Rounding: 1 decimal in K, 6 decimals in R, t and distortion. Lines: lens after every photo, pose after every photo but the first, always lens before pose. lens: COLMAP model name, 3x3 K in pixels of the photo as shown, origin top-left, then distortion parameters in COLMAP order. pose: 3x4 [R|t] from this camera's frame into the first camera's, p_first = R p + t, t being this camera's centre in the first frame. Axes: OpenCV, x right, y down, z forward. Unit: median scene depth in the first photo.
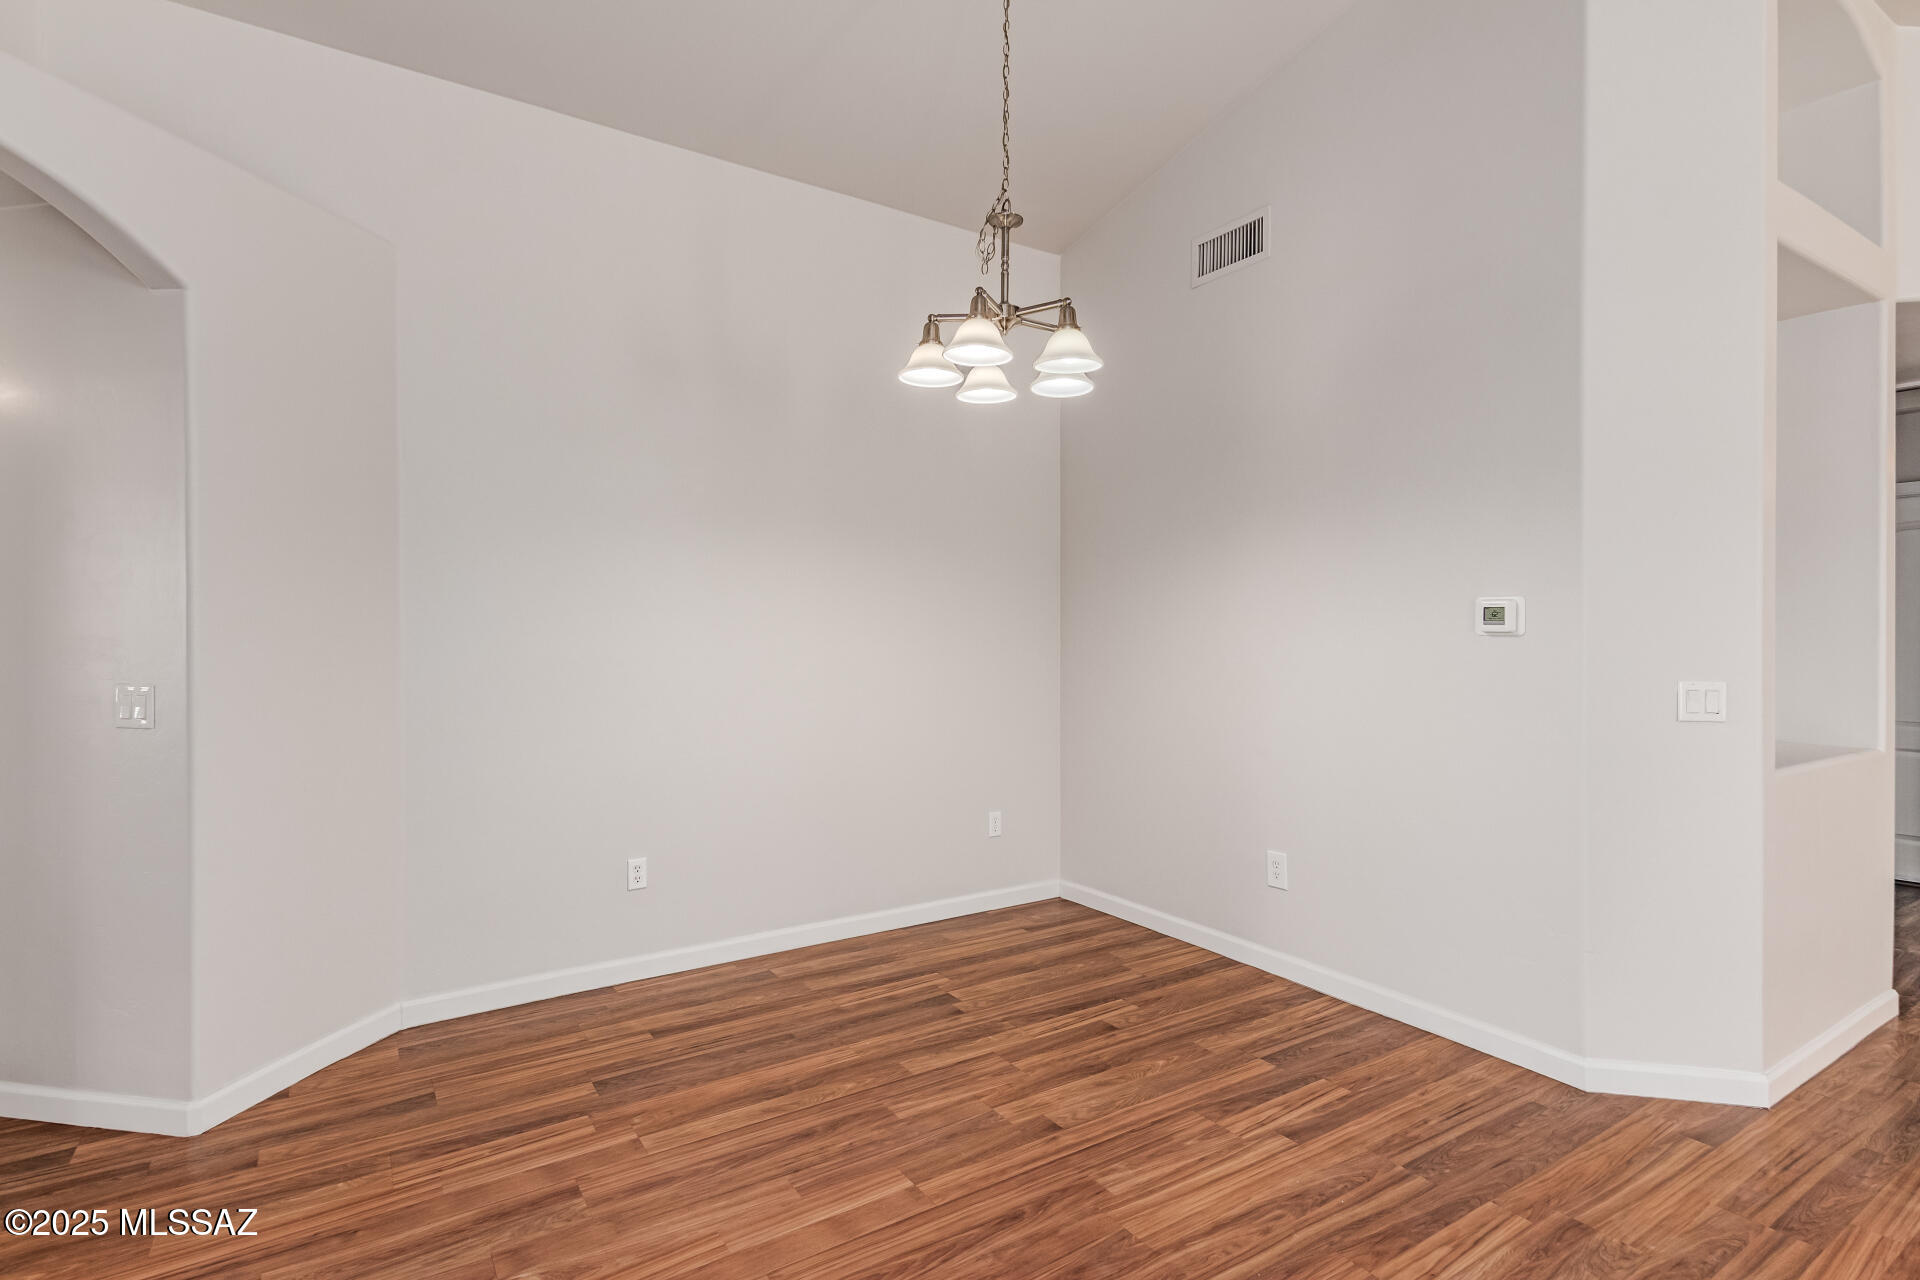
lens RADIAL K [[979.1, 0, 1000.4], [0, 979.1, 646.8], [0, 0, 1]] dist [0.022824, -0.000083]
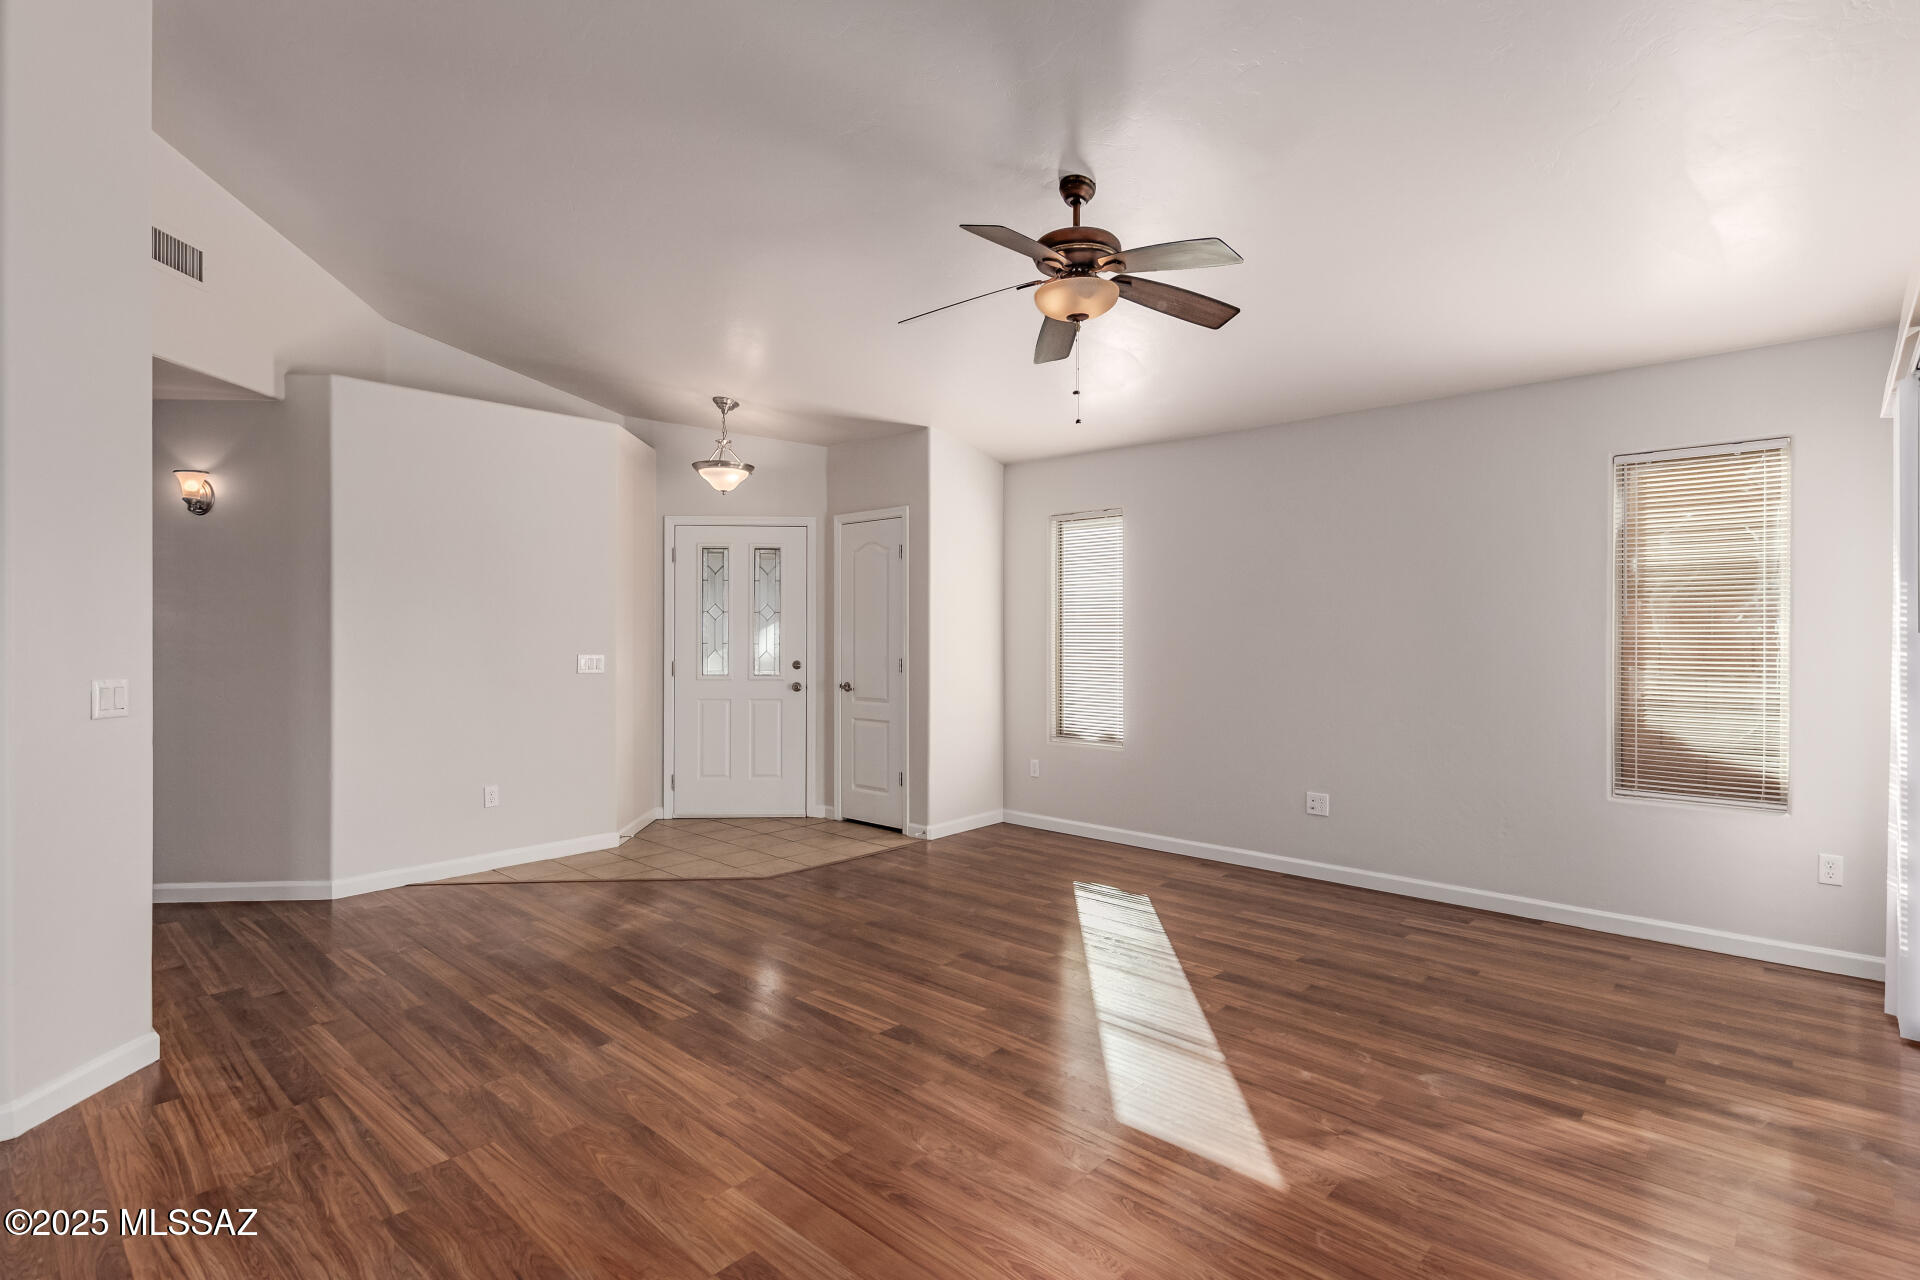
lens RADIAL K [[928.0, 0, 967.1], [0, 928.0, 635.7], [0, 0, 1]] dist [0.021194, -0.005882]
pose [[-0.230466, -0.001743, 0.973079, -0.455952], [0.017908, 0.999821, 0.006032, -0.000571], [-0.972916, 0.018816, -0.230393, 0.349261]]
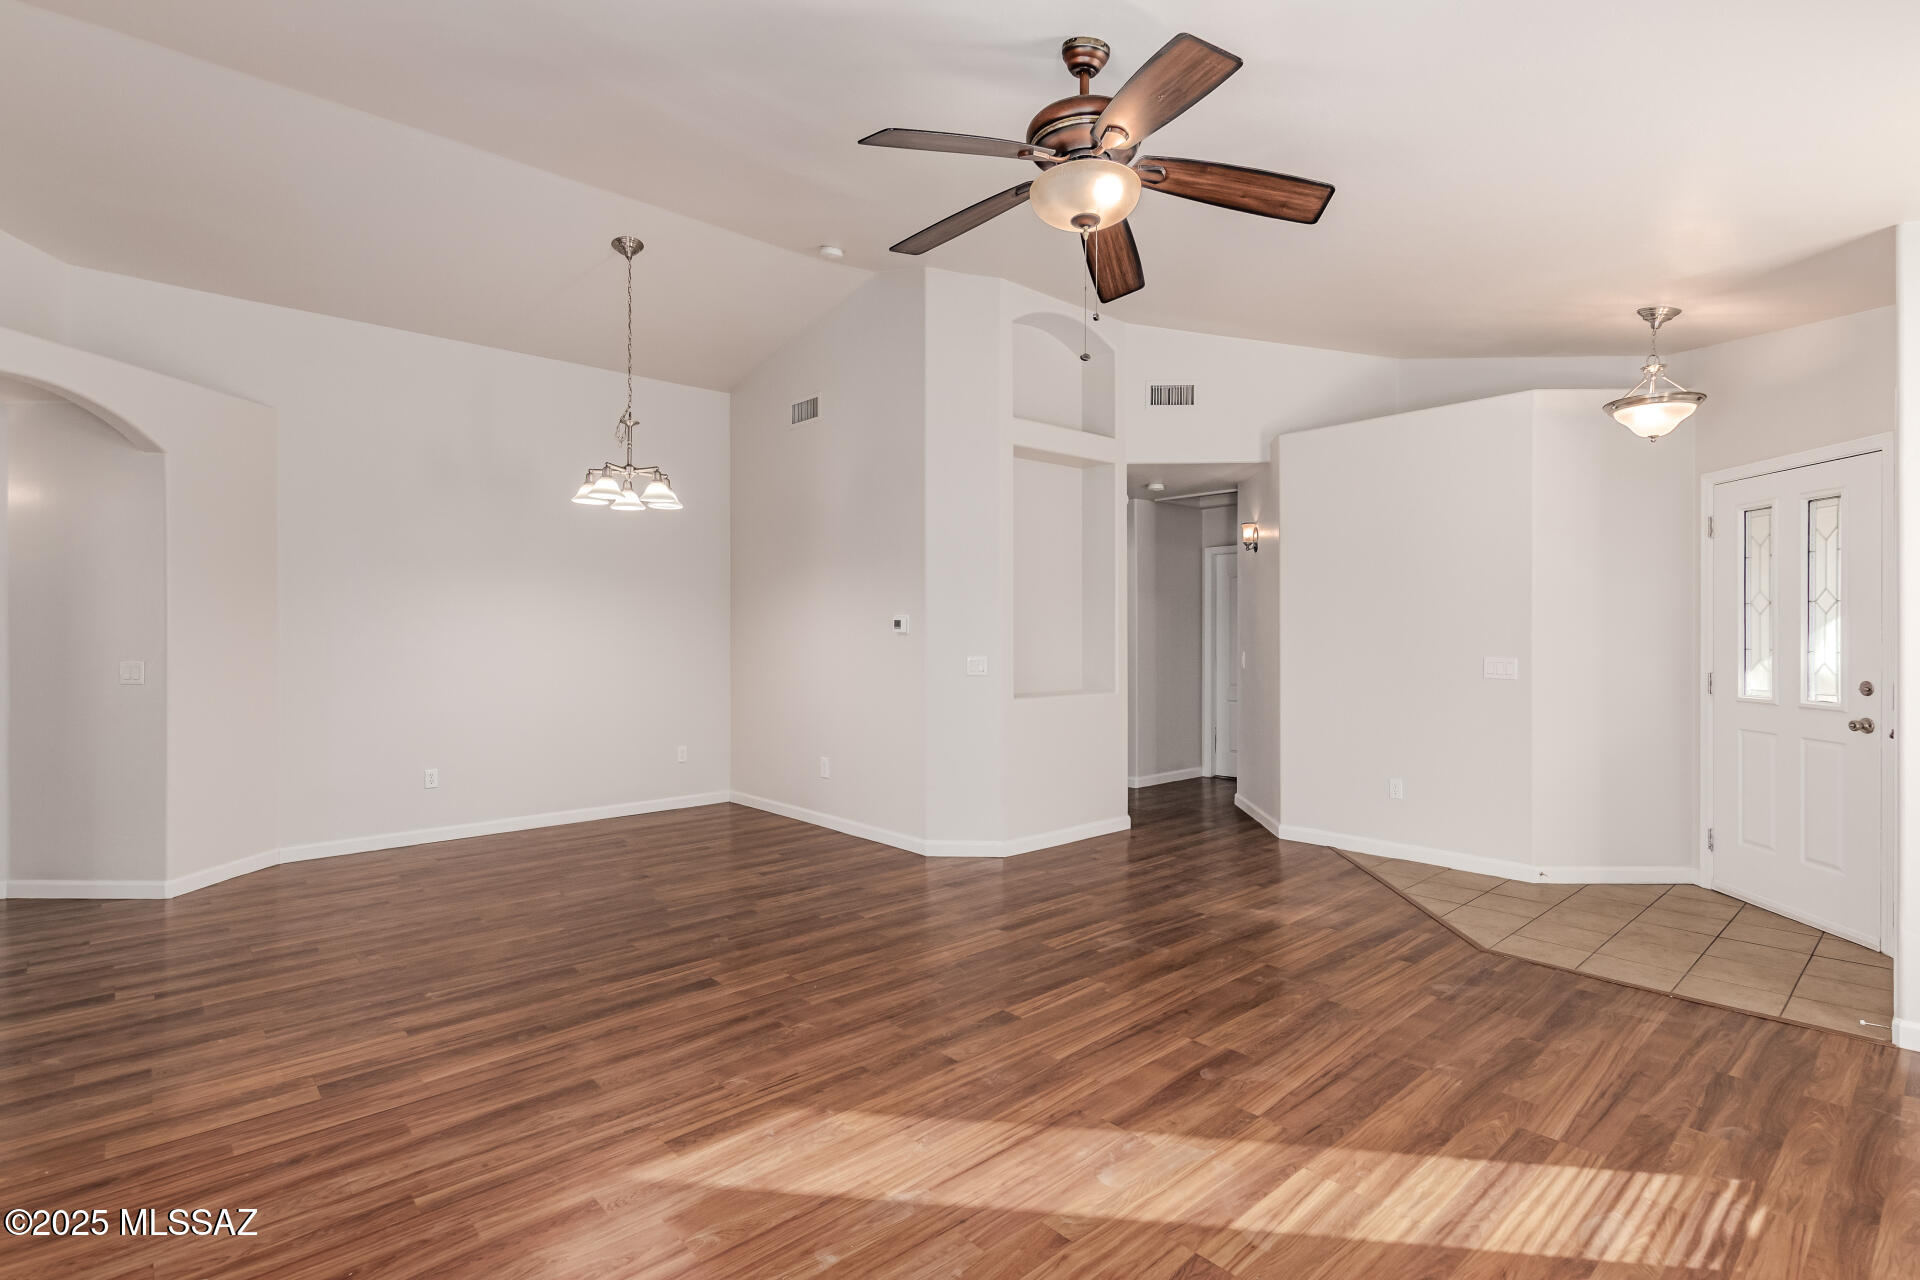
lens RADIAL K [[928.0, 0, 993.8], [0, 928.0, 646.7], [0, 0, 1]] dist [0.021194, -0.005882]
pose [[0.988213, -0.003463, 0.153049, 0.426753], [0.003841, 0.999990, -0.002178, 0.019597], [-0.153040, 0.002740, 0.988216, -0.916928]]
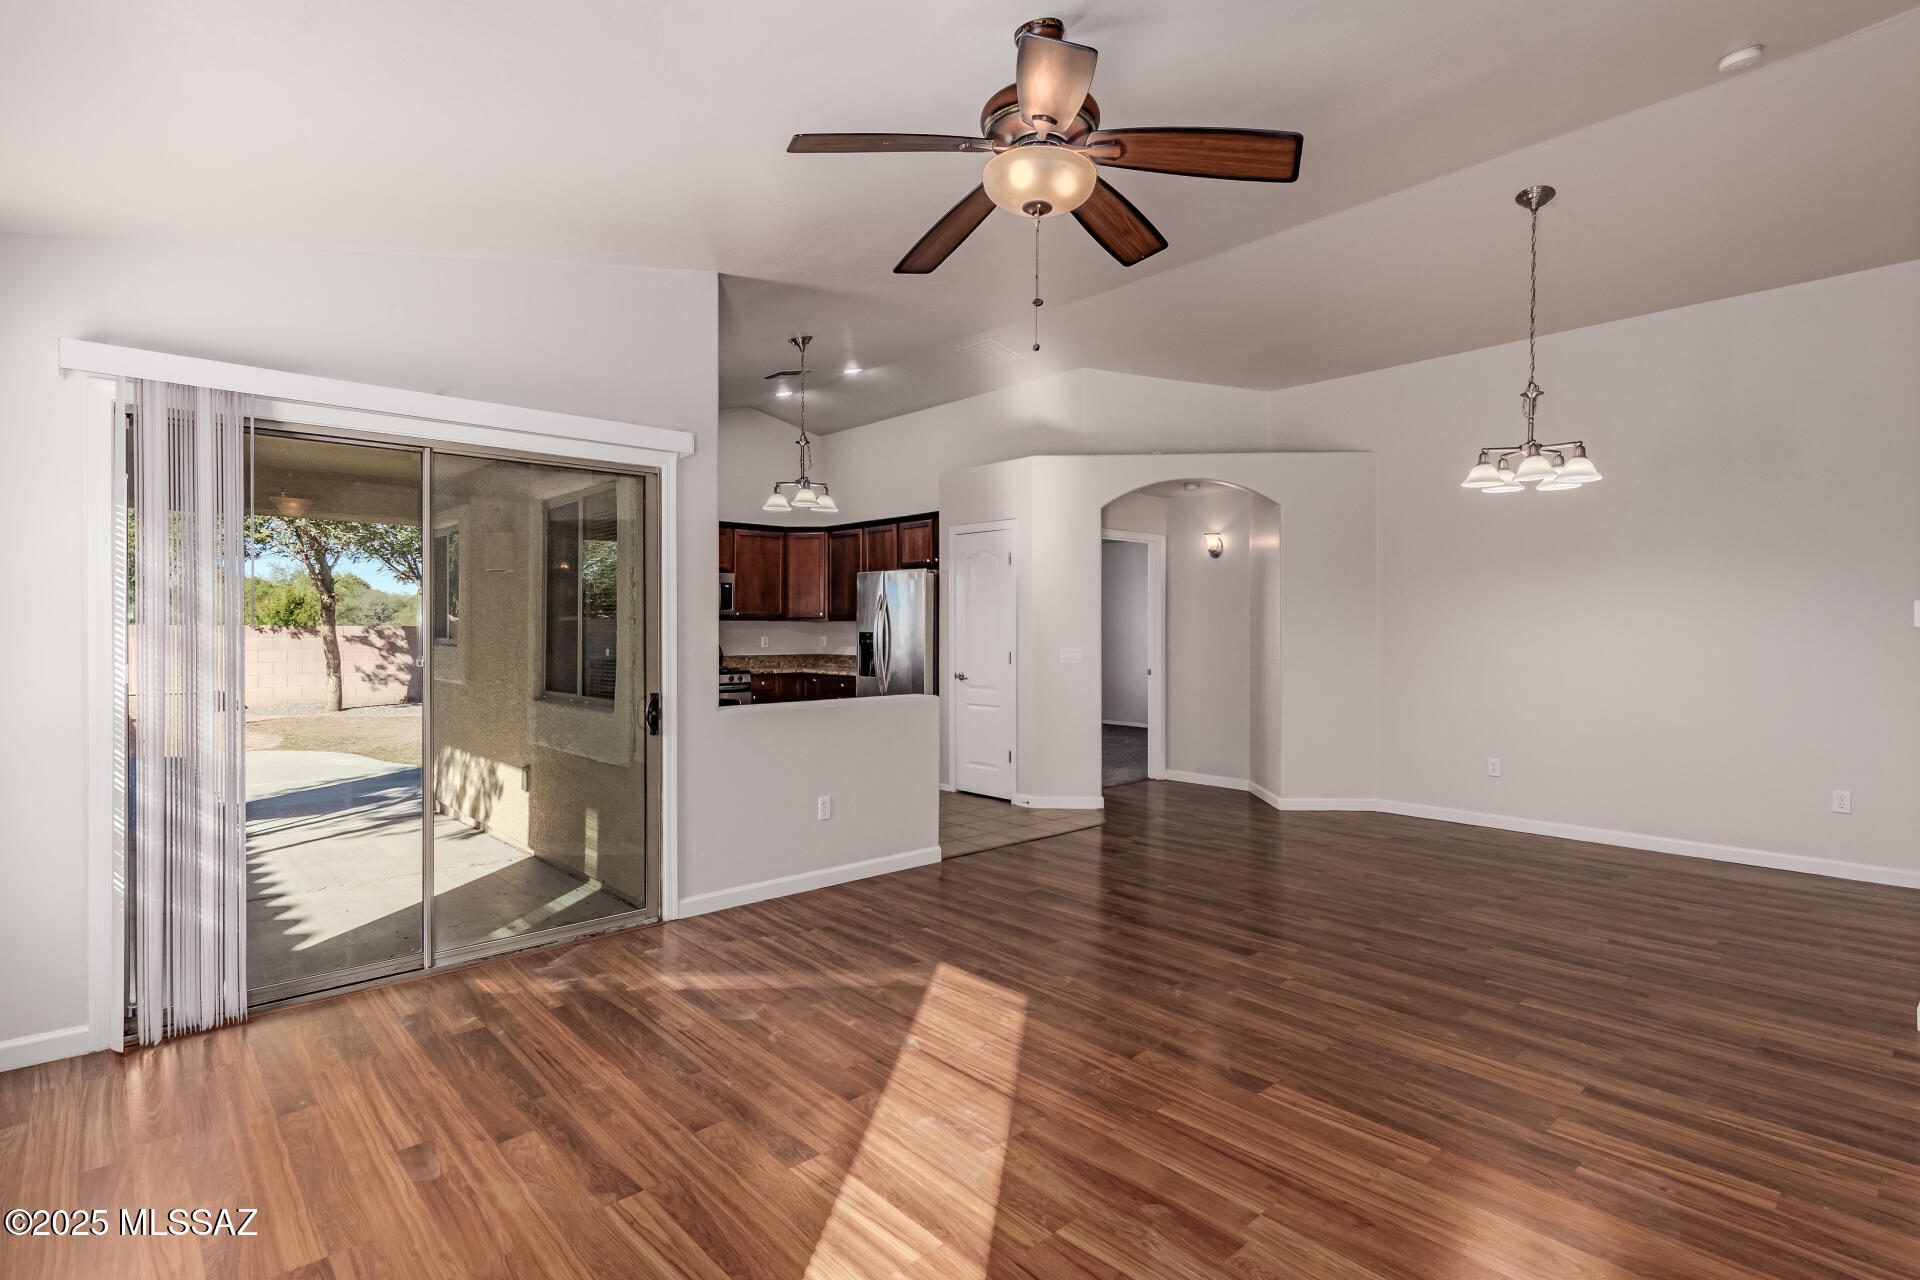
lens RADIAL K [[928.0, 0, 928.1], [0, 928.0, 644.8], [0, 0, 1]] dist [0.021194, -0.005882]
pose [[0.120856, 0.014333, -0.992567, 1.503323], [-0.015587, 0.999800, 0.012539, 0.010873], [0.992548, 0.013956, 0.121055, -0.260560]]
